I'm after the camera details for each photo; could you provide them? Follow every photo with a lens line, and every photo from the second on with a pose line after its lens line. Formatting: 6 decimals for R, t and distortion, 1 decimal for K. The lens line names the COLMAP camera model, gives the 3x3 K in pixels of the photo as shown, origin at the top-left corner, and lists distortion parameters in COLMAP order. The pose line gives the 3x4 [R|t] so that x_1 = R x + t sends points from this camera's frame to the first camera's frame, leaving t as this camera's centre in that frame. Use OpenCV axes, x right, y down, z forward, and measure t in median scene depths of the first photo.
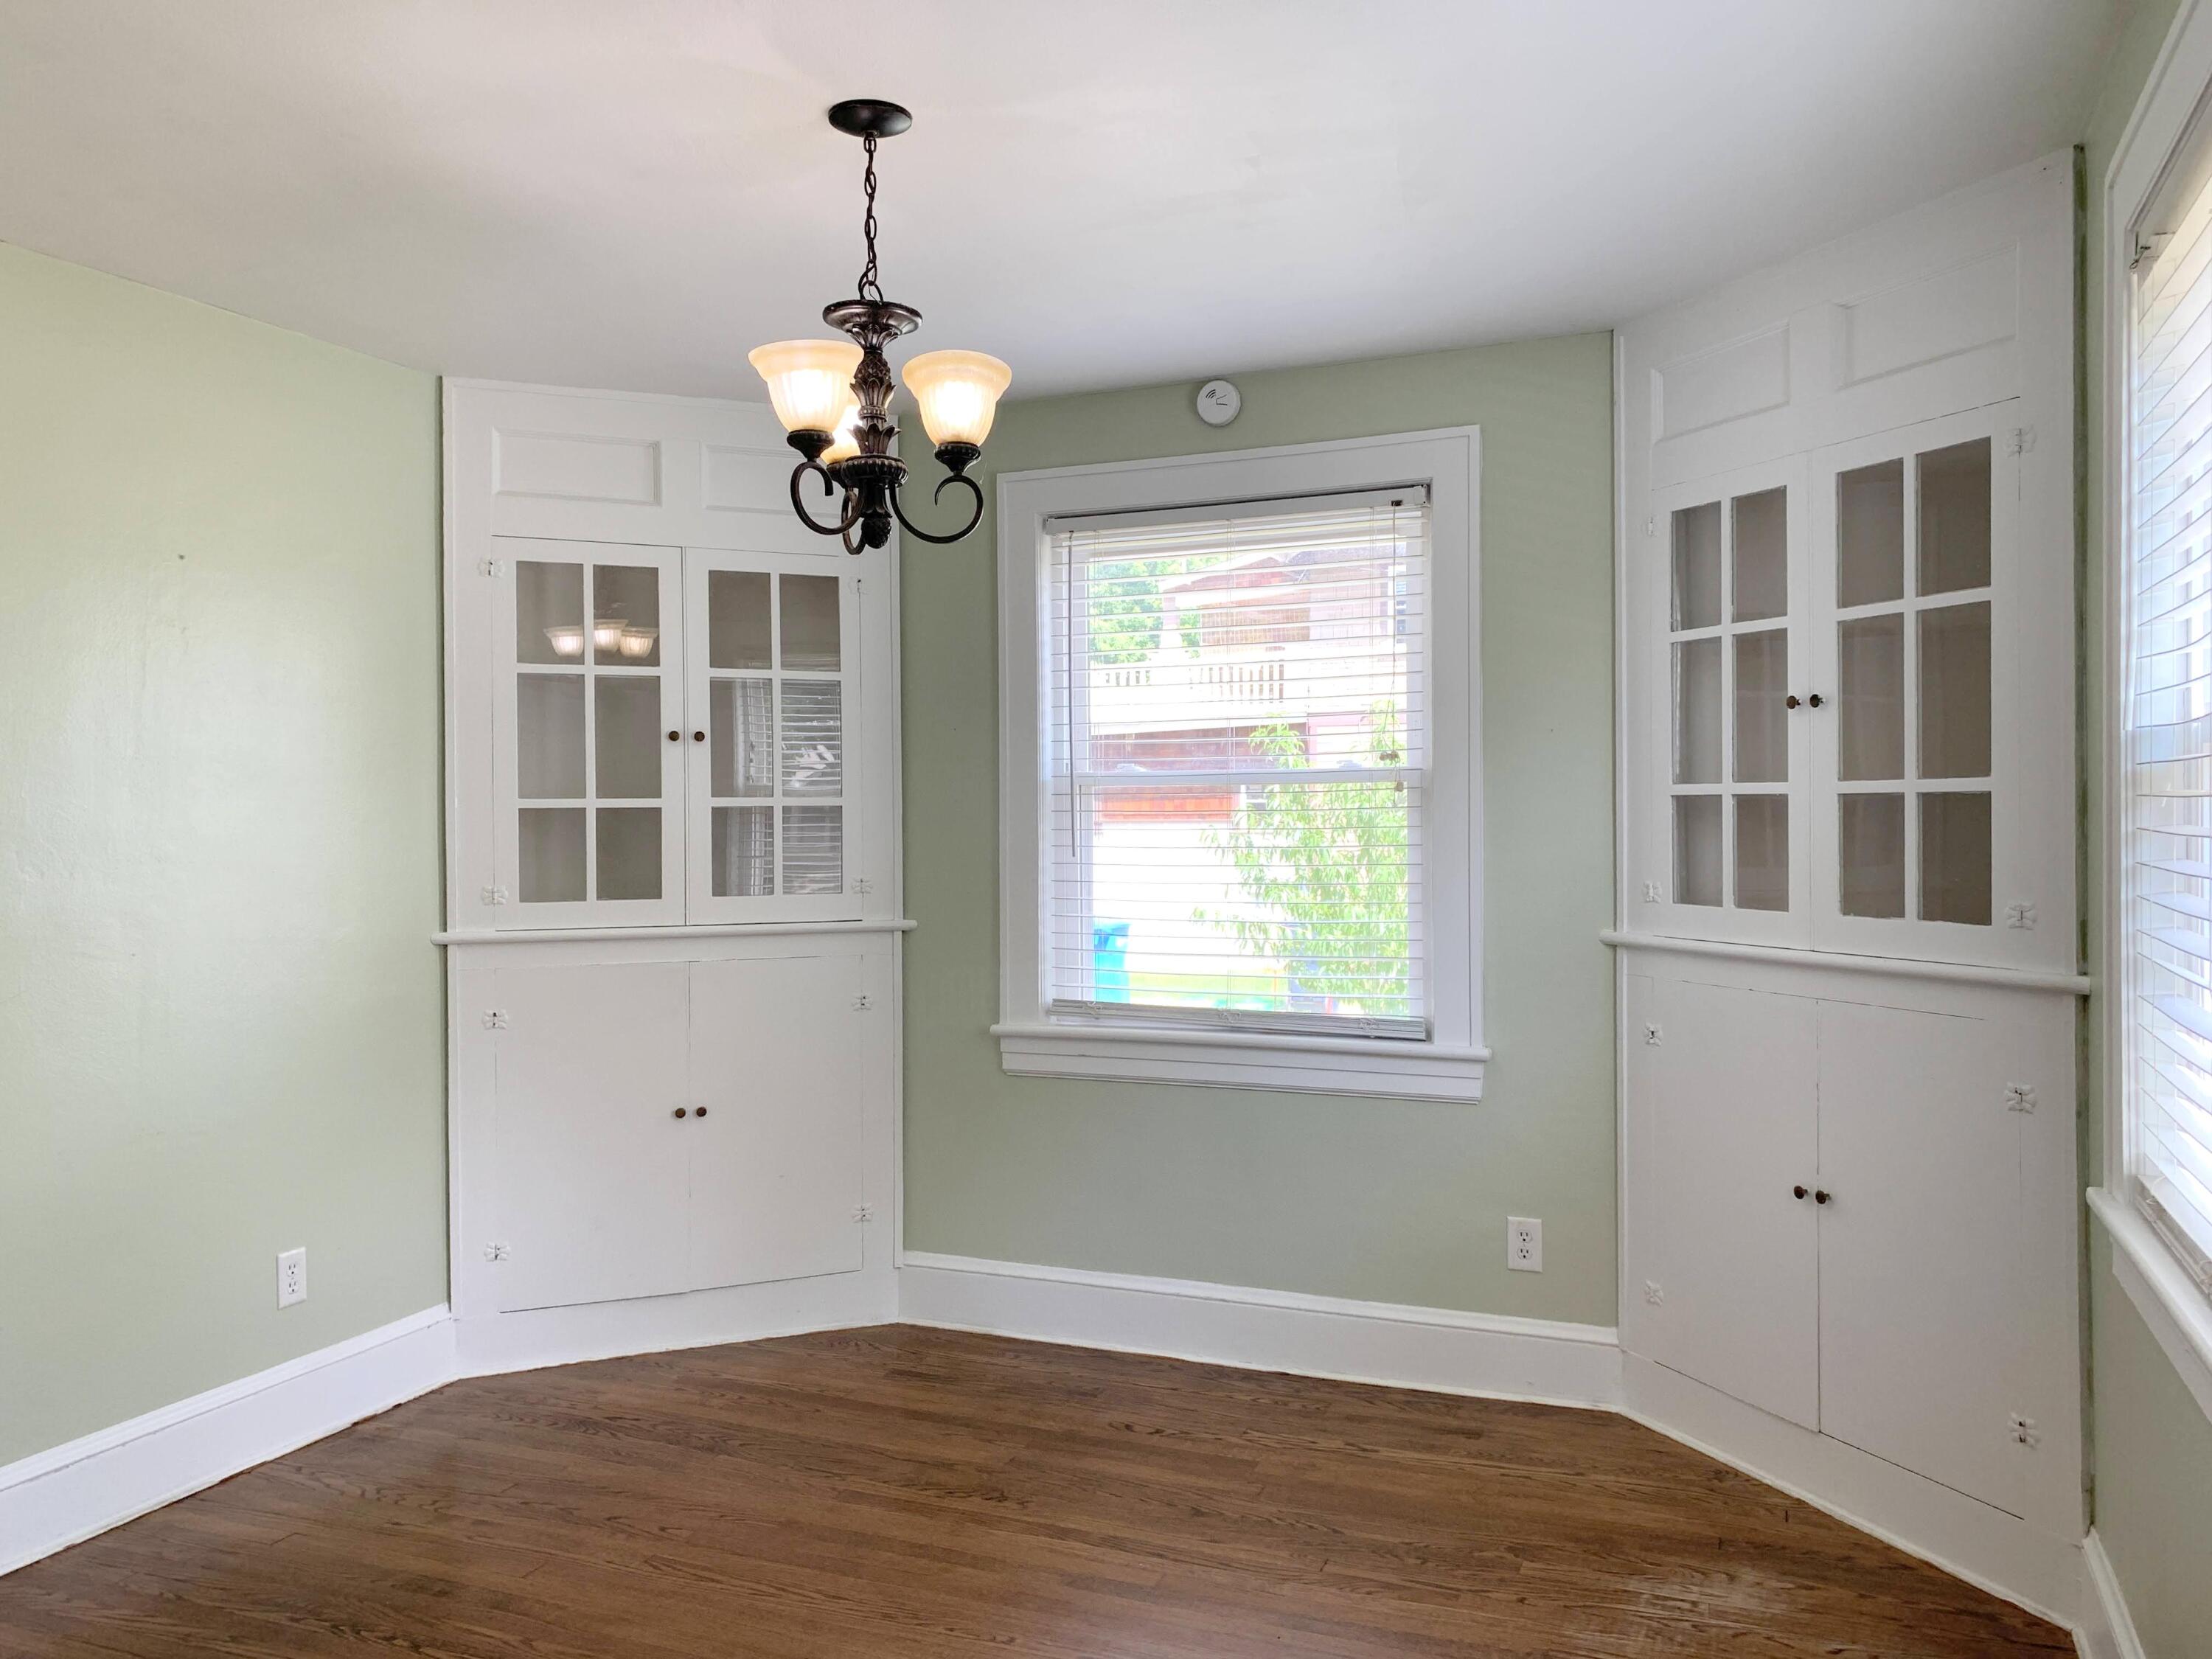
lens RADIAL K [[1720.5, 0, 1059.2], [0, 1720.5, 838.3], [0, 0, 1]] dist [0.042083, -0.024270]
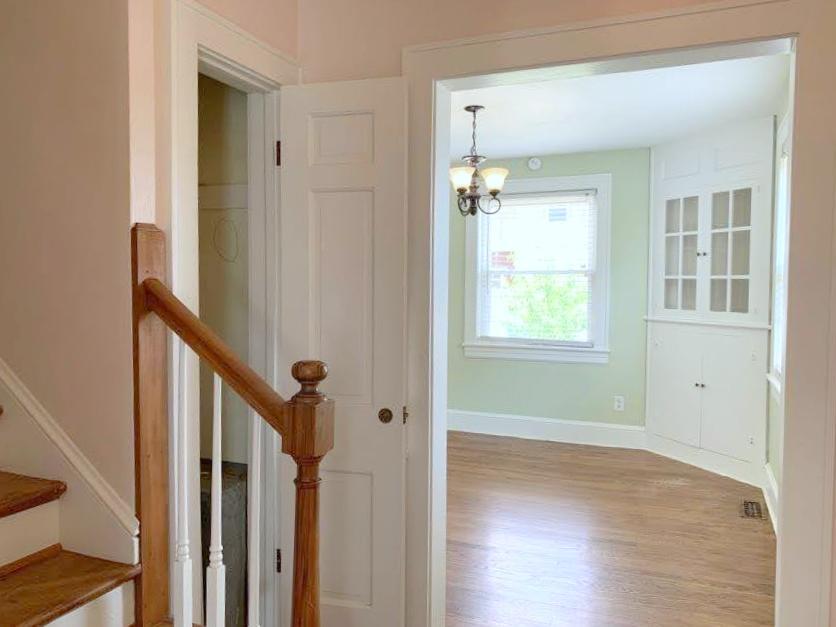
lens RADIAL K [[650.2, 0, 416.8], [0, 650.2, 311.4], [0, 0, 1]] dist [0.042083, -0.024270]
pose [[0.999906, 0.013667, -0.000700, -0.167830], [-0.013640, 0.999473, 0.029468, 0.010369], [0.001102, -0.029455, 0.999565, -0.384805]]
